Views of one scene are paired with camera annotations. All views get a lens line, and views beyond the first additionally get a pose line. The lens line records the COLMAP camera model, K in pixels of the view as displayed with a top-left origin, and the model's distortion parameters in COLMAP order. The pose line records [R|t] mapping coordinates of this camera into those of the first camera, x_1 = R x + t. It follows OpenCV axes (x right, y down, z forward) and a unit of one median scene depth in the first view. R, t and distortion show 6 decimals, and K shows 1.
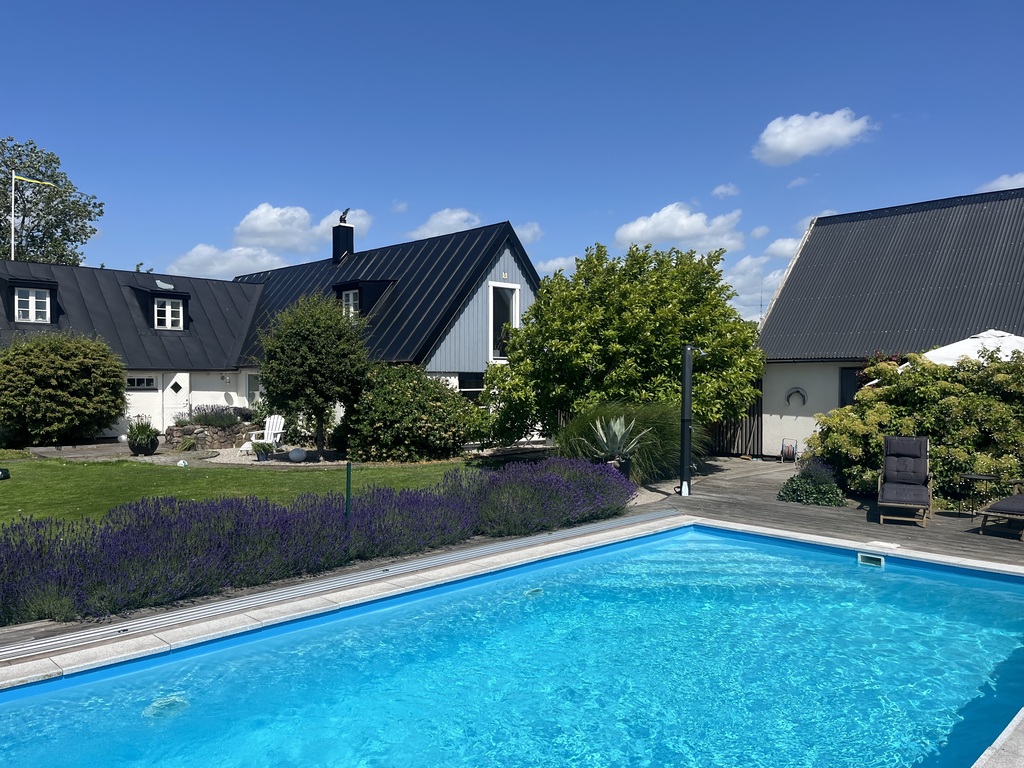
lens RADIAL K [[771.0, 0, 512.0], [0, 771.0, 384.0], [0, 0, 1]] dist [0.085321, -0.126612]
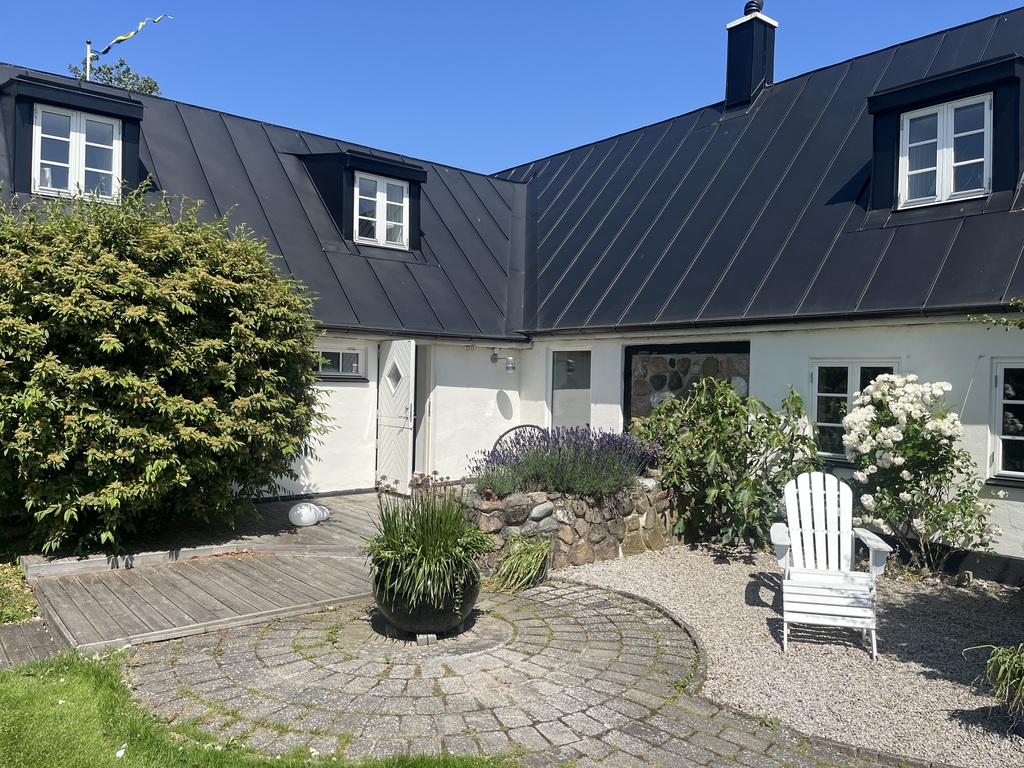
lens RADIAL K [[770.4, 0, 518.9], [0, 770.4, 389.0], [0, 0, 1]] dist [0.085296, -0.136464]
pose [[0.995326, 0.024359, -0.093447, -0.387072], [-0.023955, 0.999698, 0.005441, 0.008693], [0.093551, -0.003177, 0.995609, 0.689292]]
